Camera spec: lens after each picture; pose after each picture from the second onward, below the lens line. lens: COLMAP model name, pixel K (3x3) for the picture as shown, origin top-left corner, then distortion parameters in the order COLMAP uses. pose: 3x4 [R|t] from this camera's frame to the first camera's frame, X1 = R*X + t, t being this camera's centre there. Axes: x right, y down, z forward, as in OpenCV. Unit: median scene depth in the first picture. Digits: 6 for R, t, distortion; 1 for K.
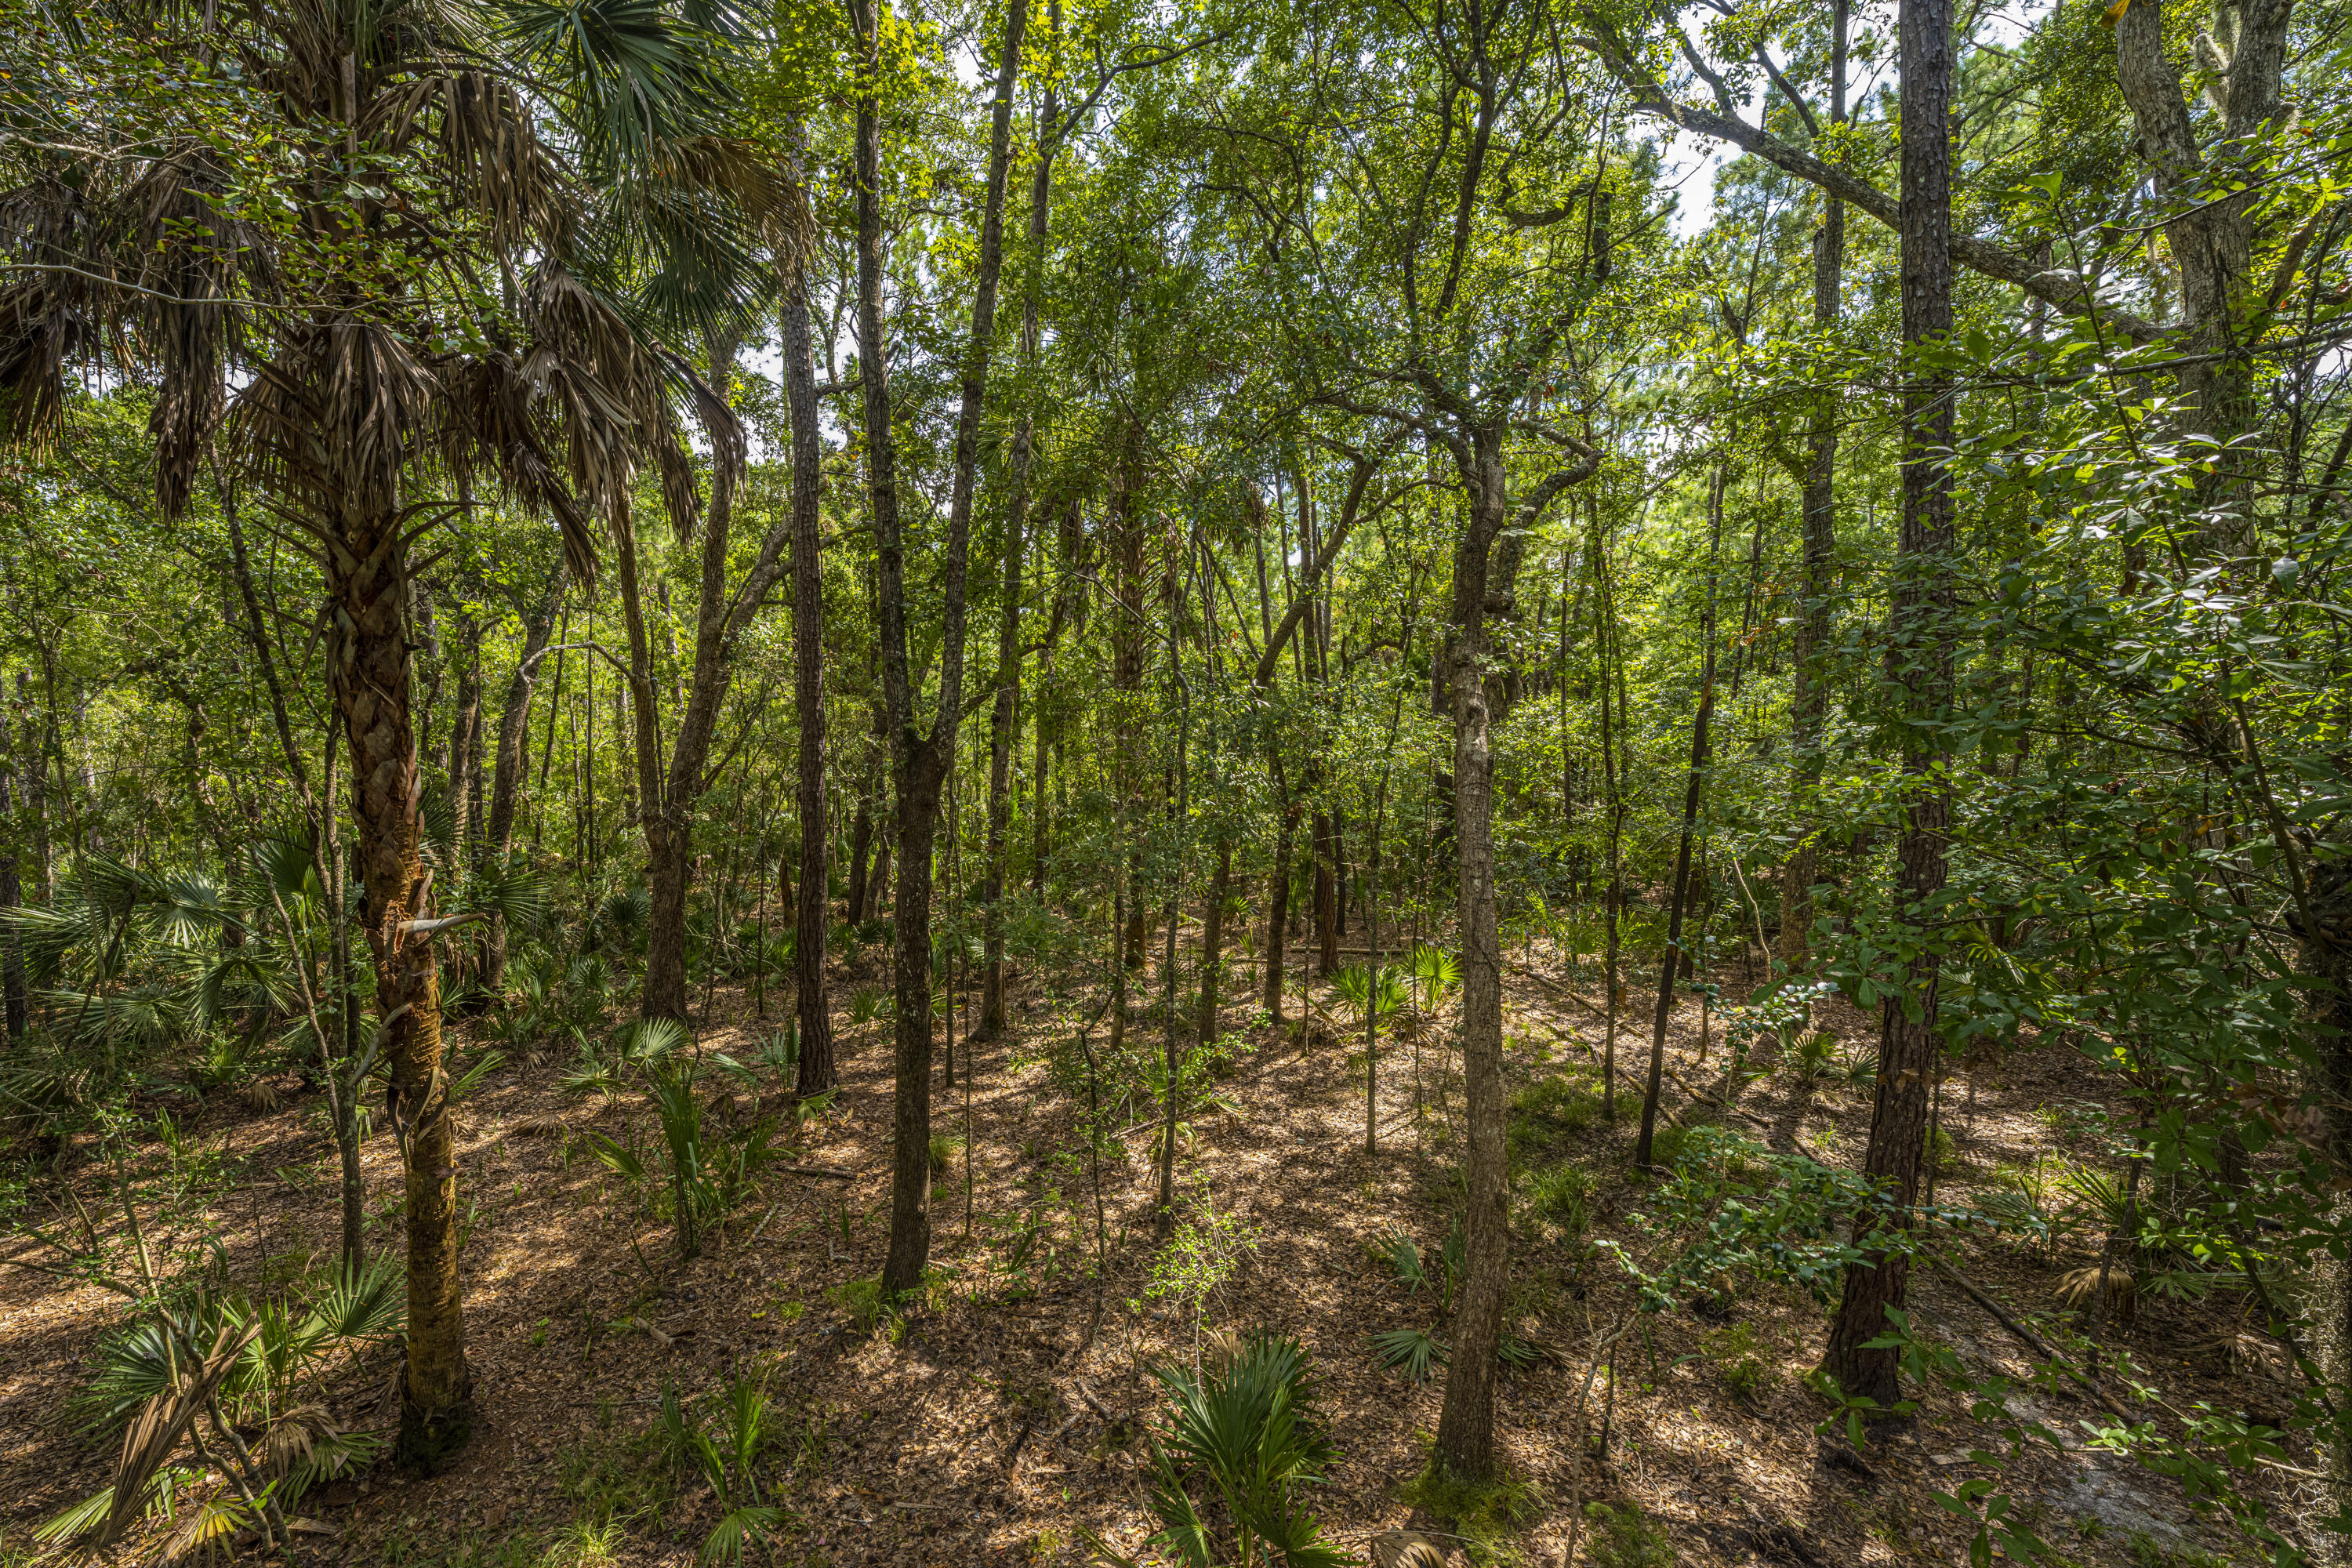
lens RADIAL K [[940.7, 0, 1167.5], [0, 940.7, 766.6], [0, 0, 1]] dist [0.000064, 0.000303]
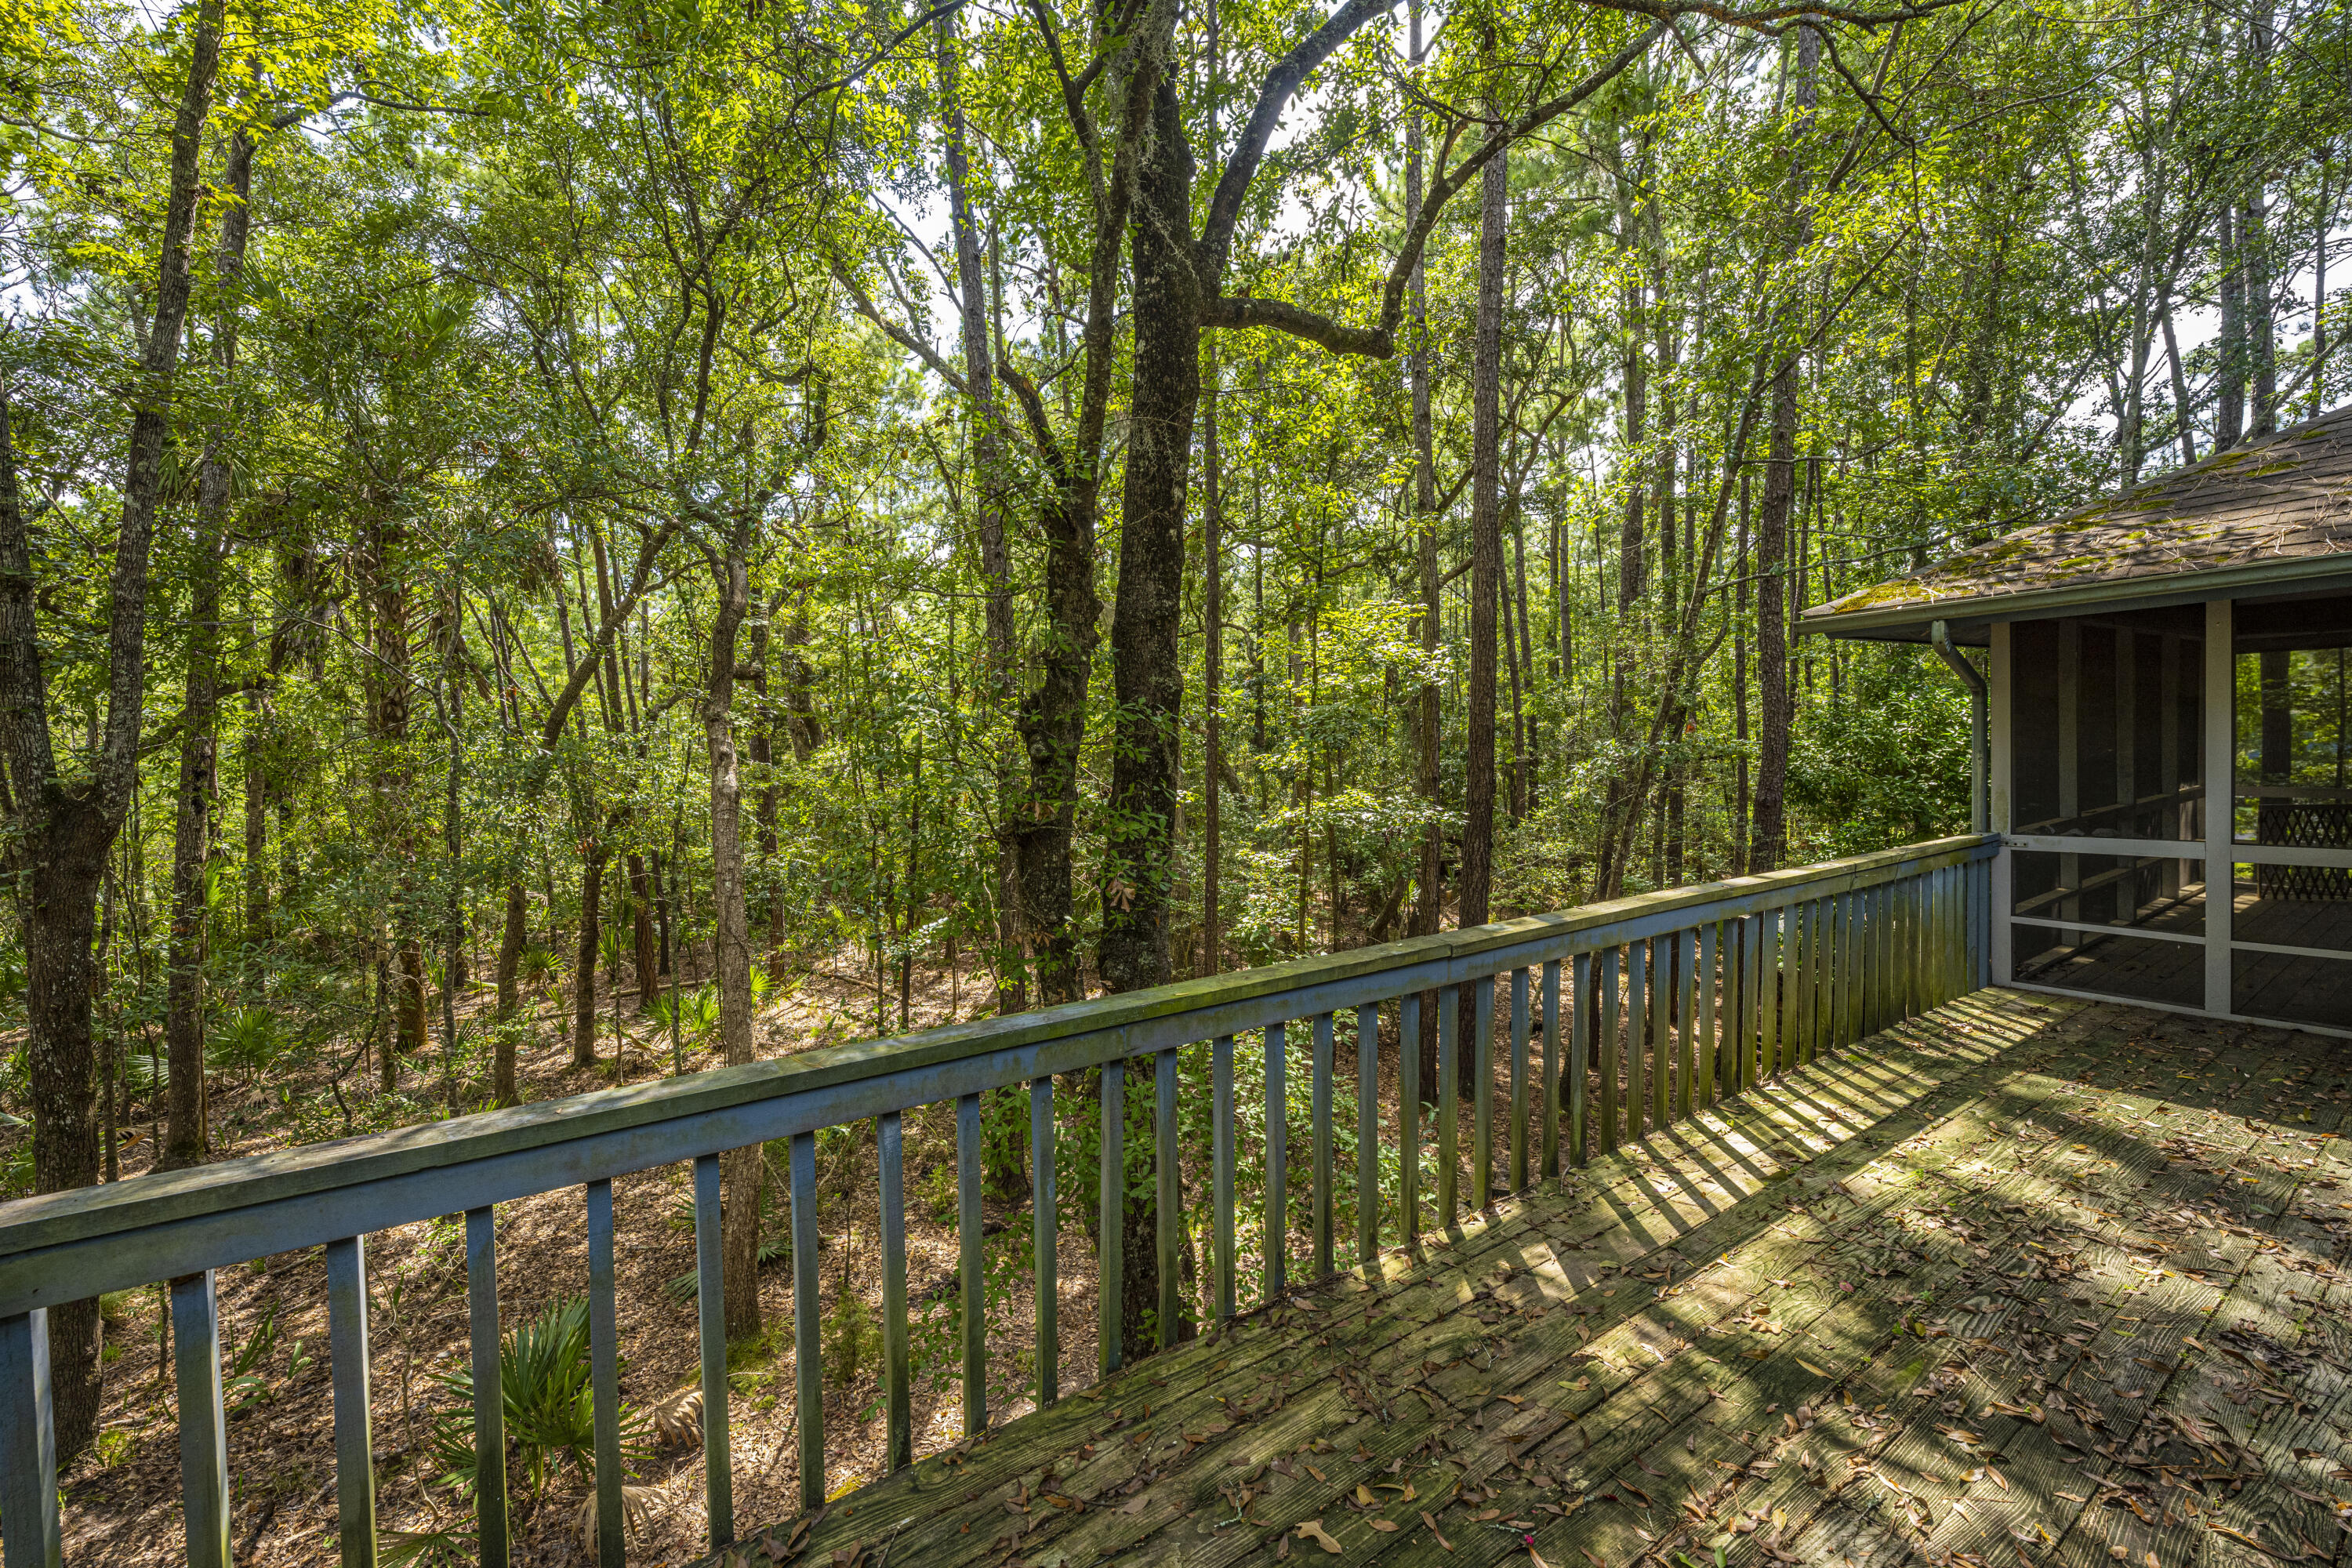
lens RADIAL K [[940.7, 0, 1167.5], [0, 940.7, 766.6], [0, 0, 1]] dist [0.000064, 0.000303]
pose [[0.799659, -0.028323, 0.599786, 0.016086], [0.054960, 0.998146, -0.026140, 0.012599], [-0.597934, 0.053867, 0.799733, -0.207930]]
